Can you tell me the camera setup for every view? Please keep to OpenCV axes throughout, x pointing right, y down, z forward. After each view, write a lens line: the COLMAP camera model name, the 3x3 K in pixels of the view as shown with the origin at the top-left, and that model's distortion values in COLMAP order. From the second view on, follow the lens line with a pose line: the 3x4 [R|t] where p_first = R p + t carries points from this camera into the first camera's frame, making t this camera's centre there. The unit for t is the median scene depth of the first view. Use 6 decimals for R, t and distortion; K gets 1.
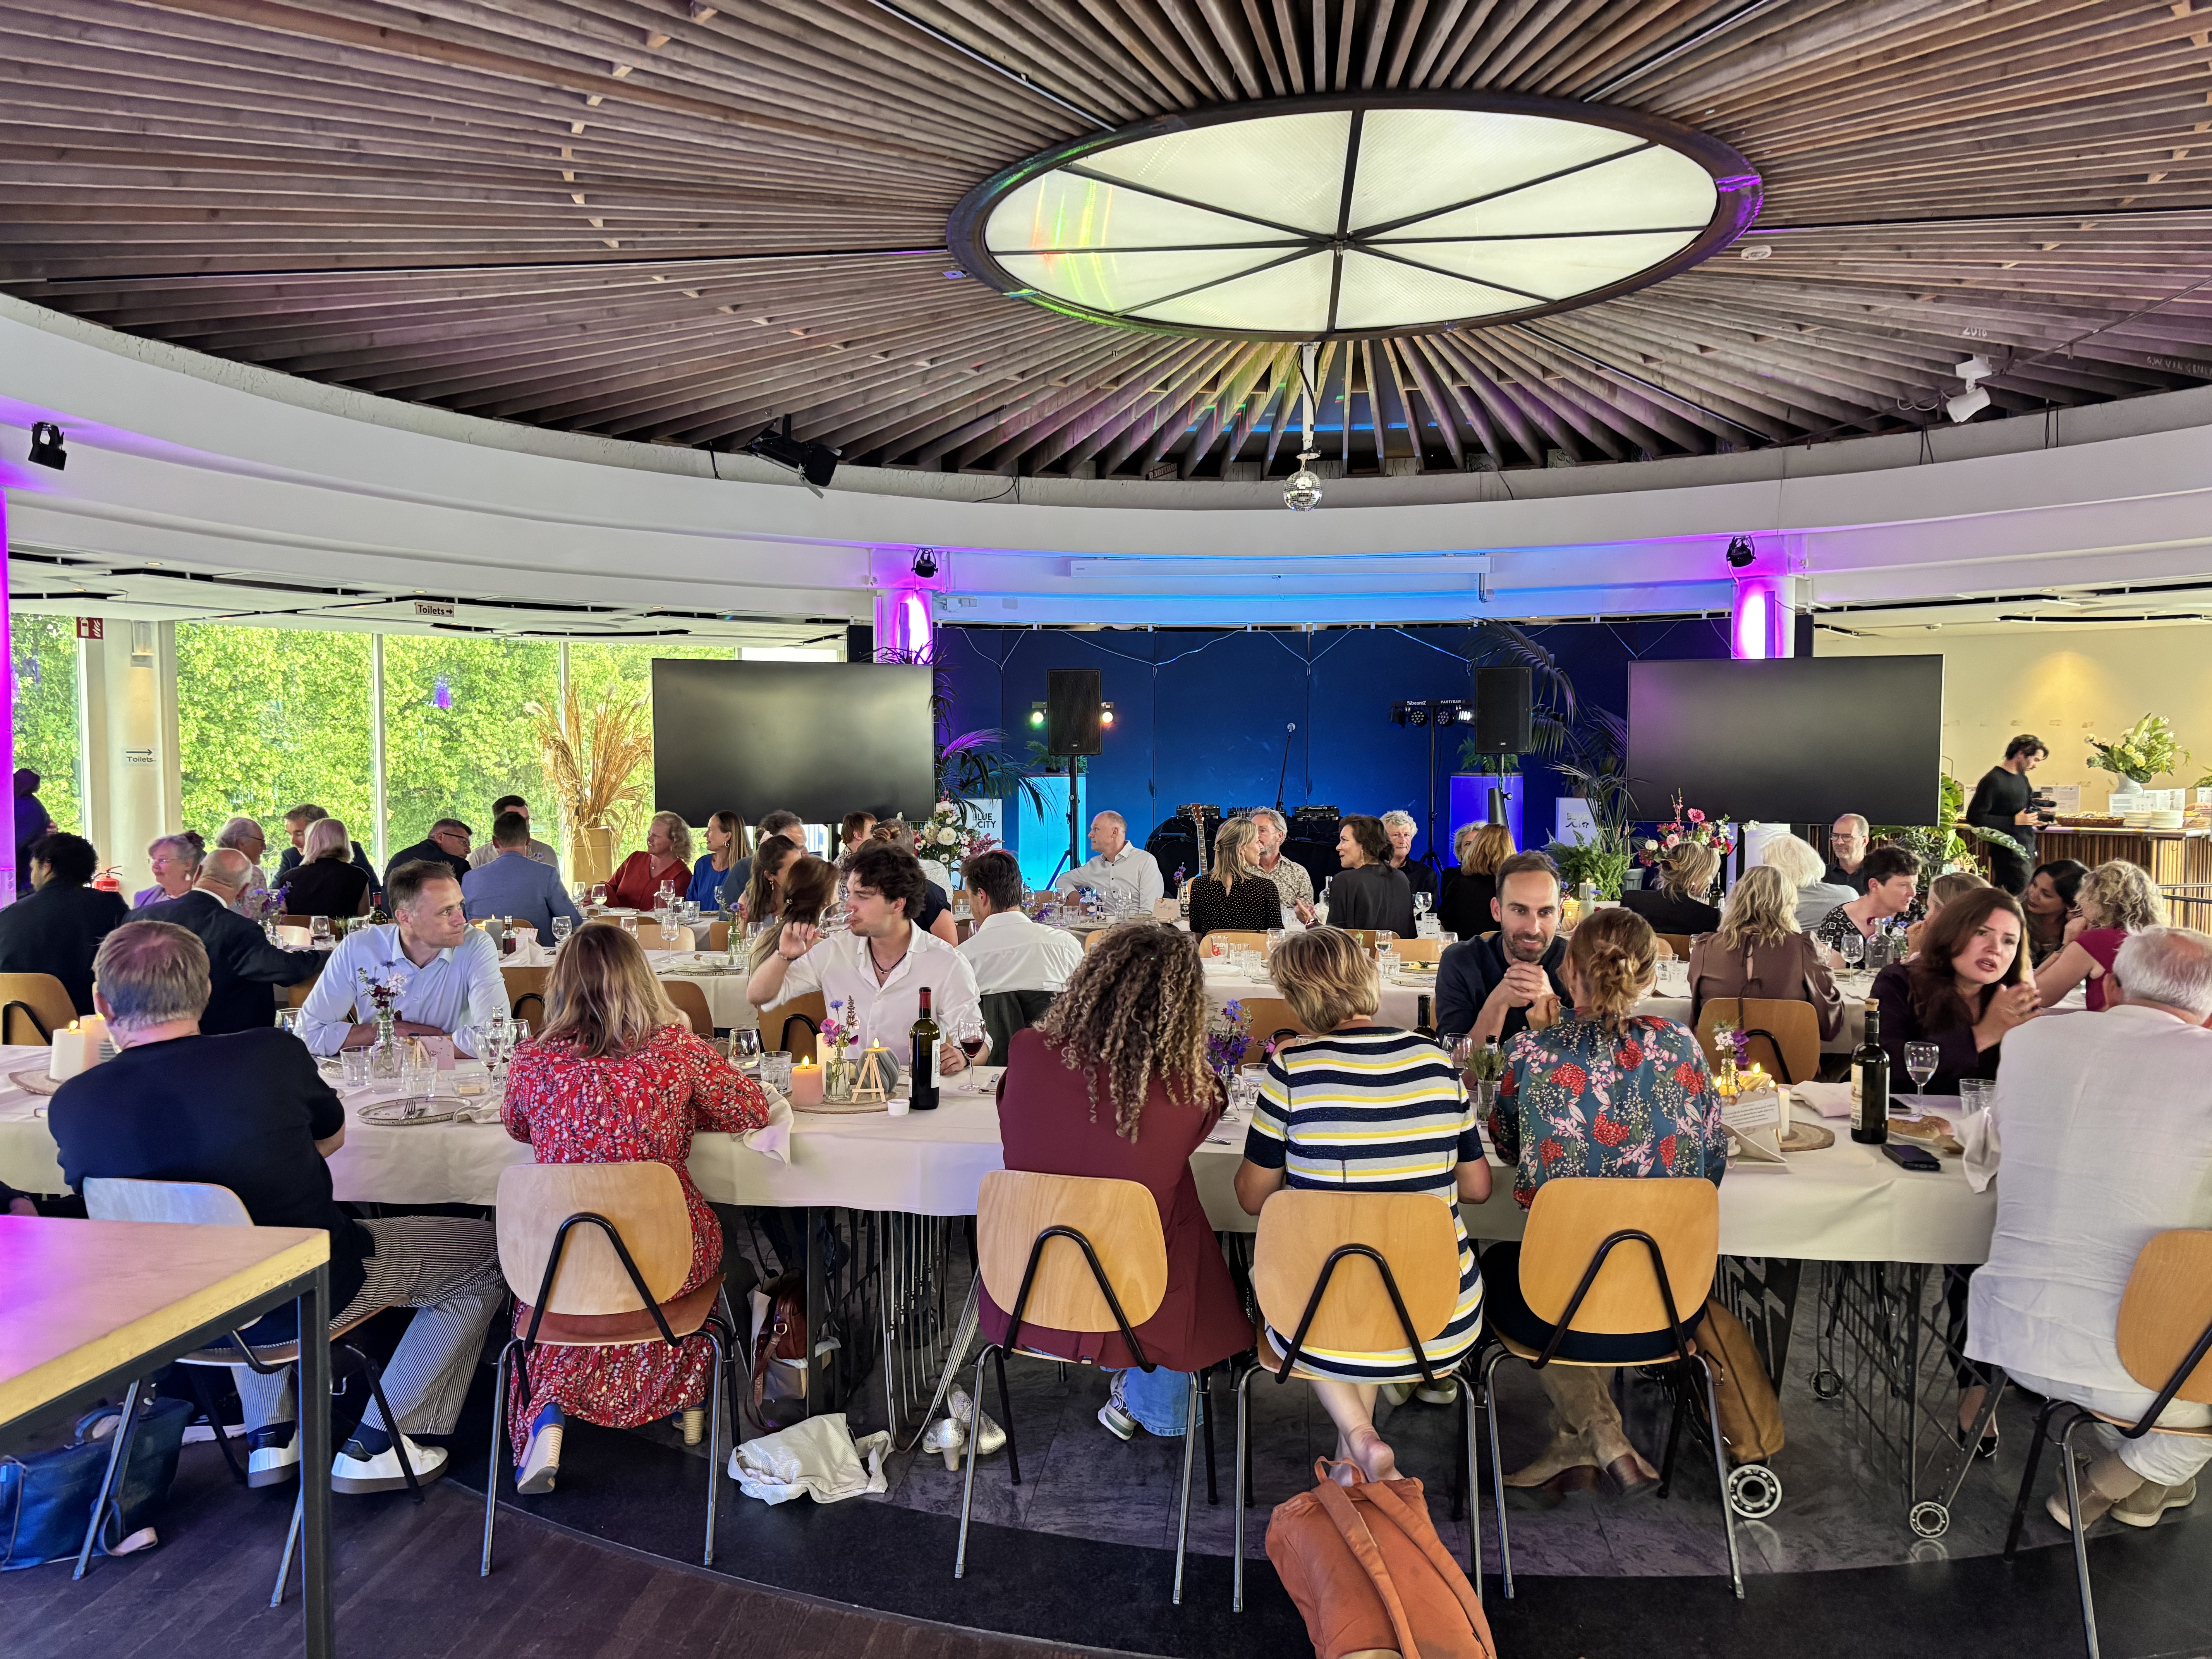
lens RADIAL K [[1696.5, 0, 1106.0], [0, 1696.5, 829.5], [0, 0, 1]] dist [0.013317, -0.001498]
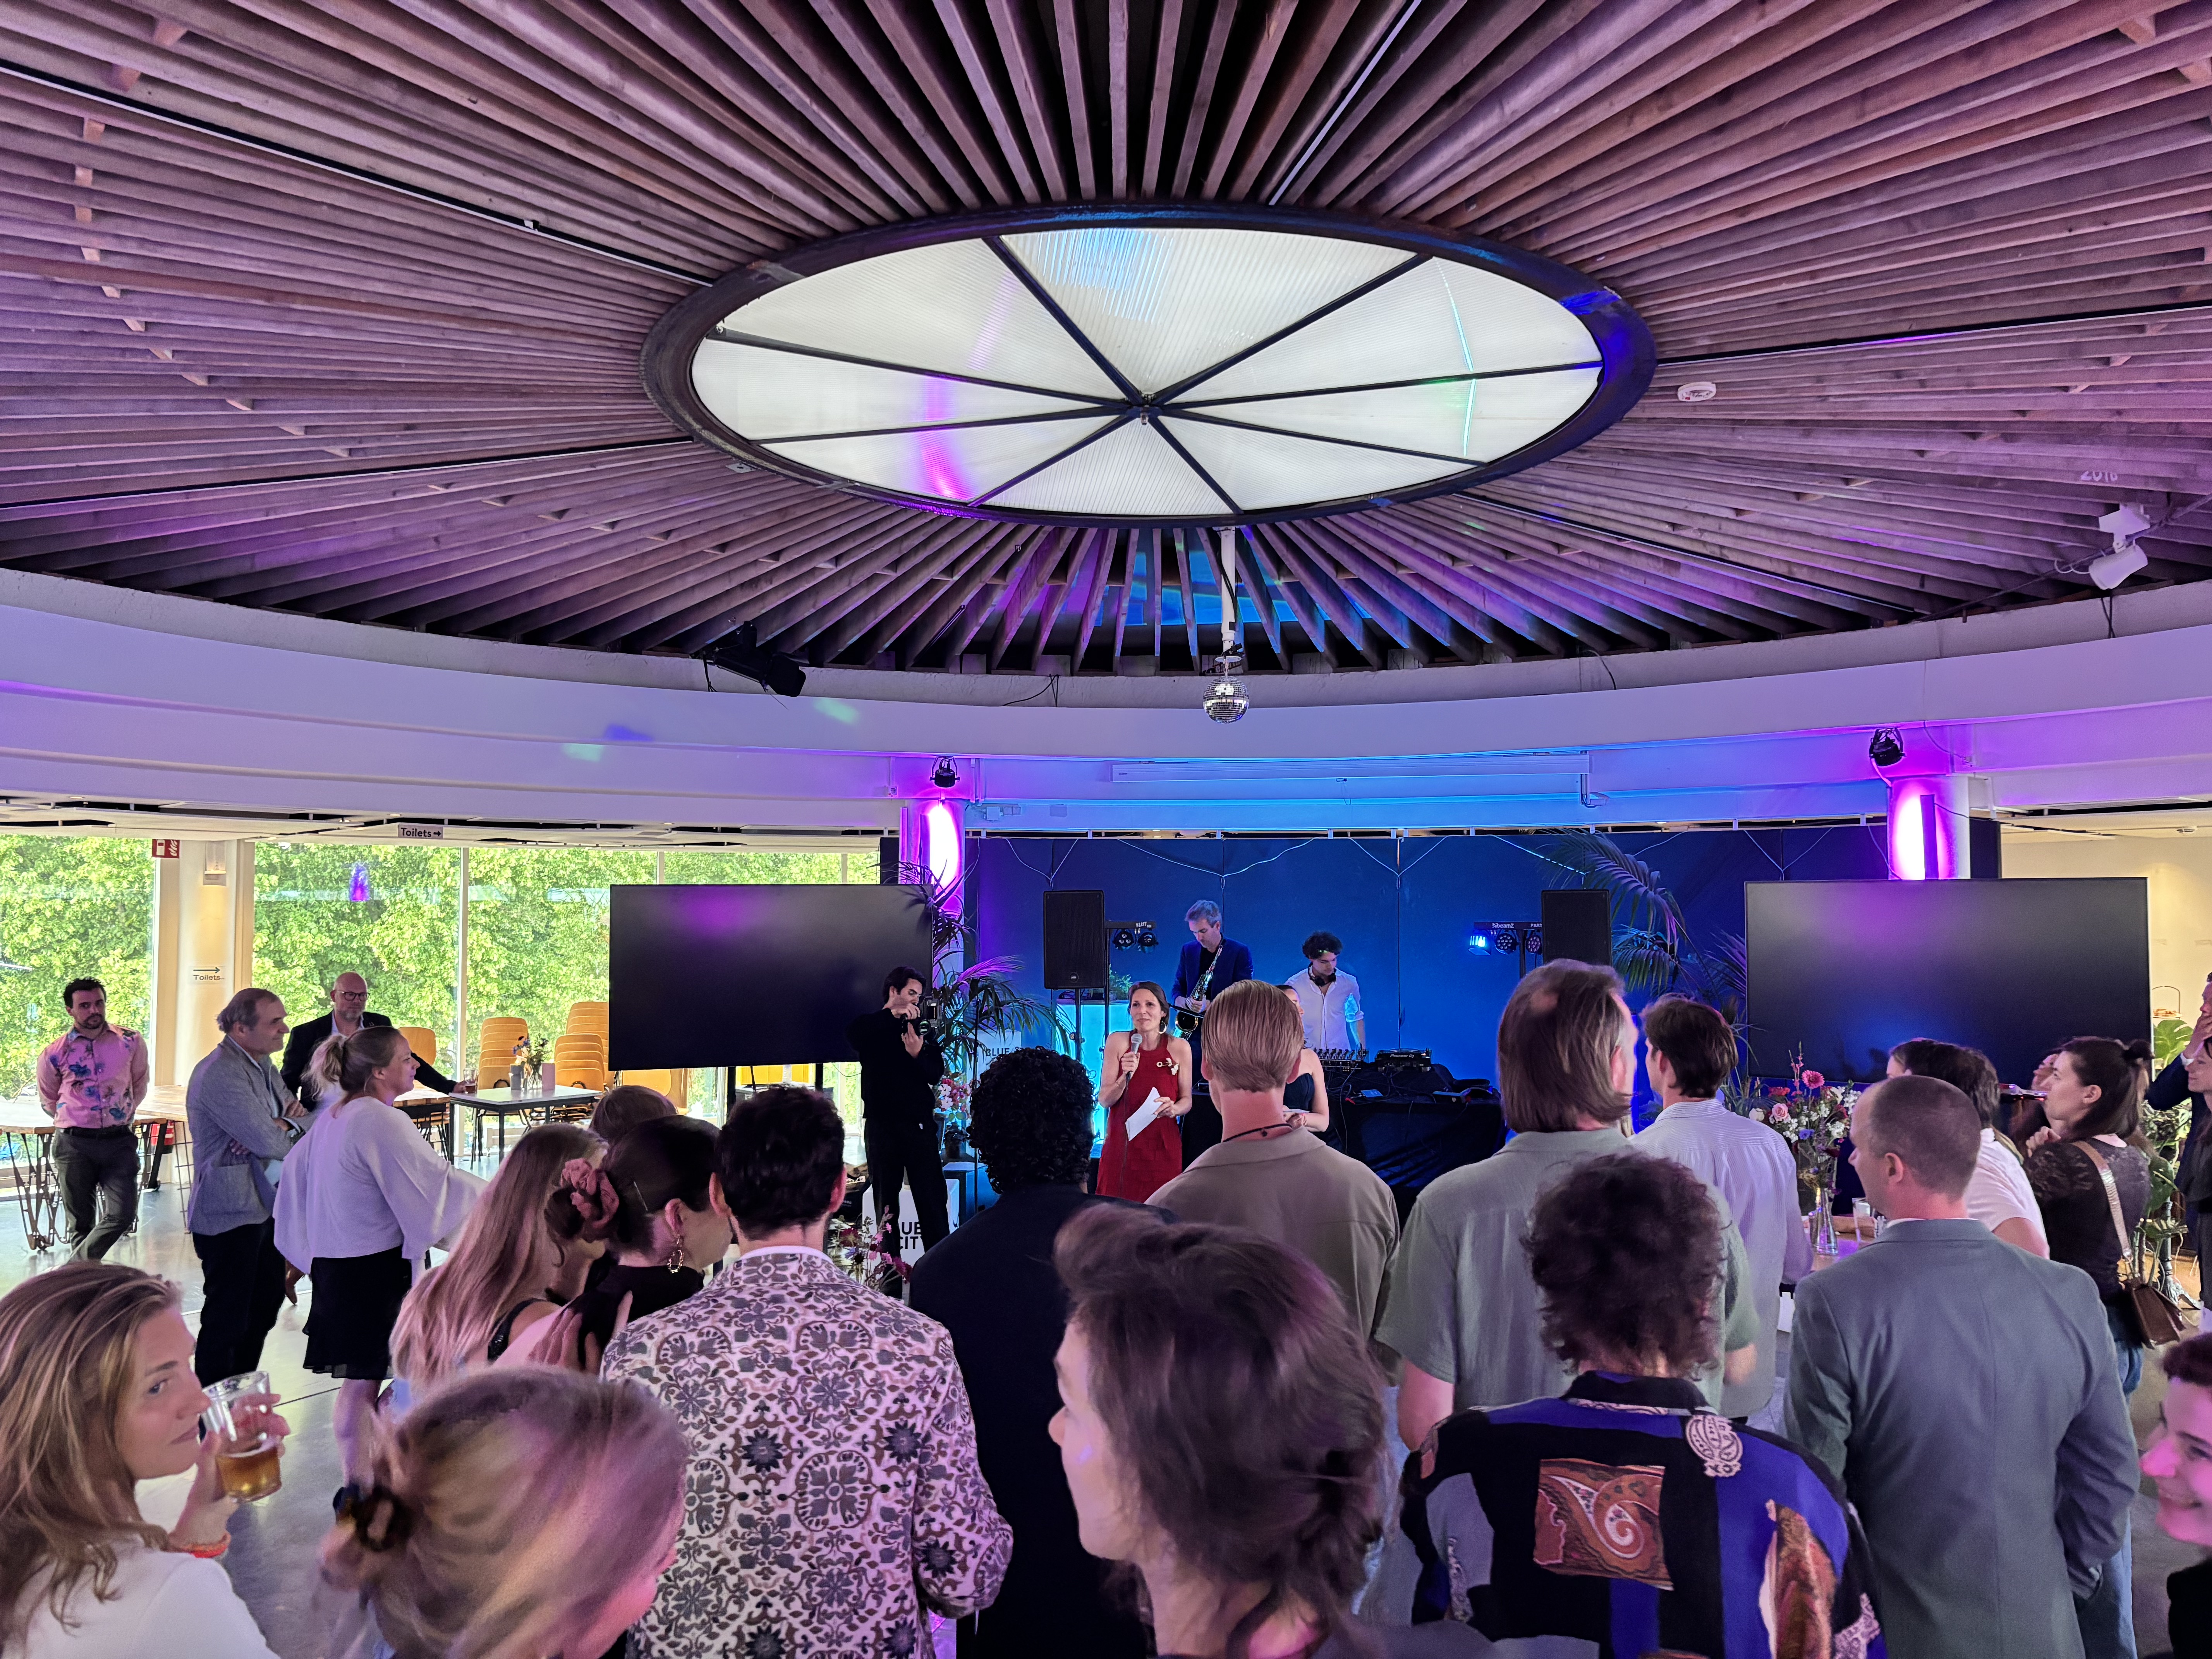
lens RADIAL K [[1696.5, 0, 1106.0], [0, 1696.5, 829.5], [0, 0, 1]] dist [0.013317, -0.001498]
pose [[0.982968, -0.008696, -0.183571, 0.194851], [-0.009909, 0.994919, -0.100189, -0.048153], [0.183510, 0.100302, 0.977887, 0.169075]]
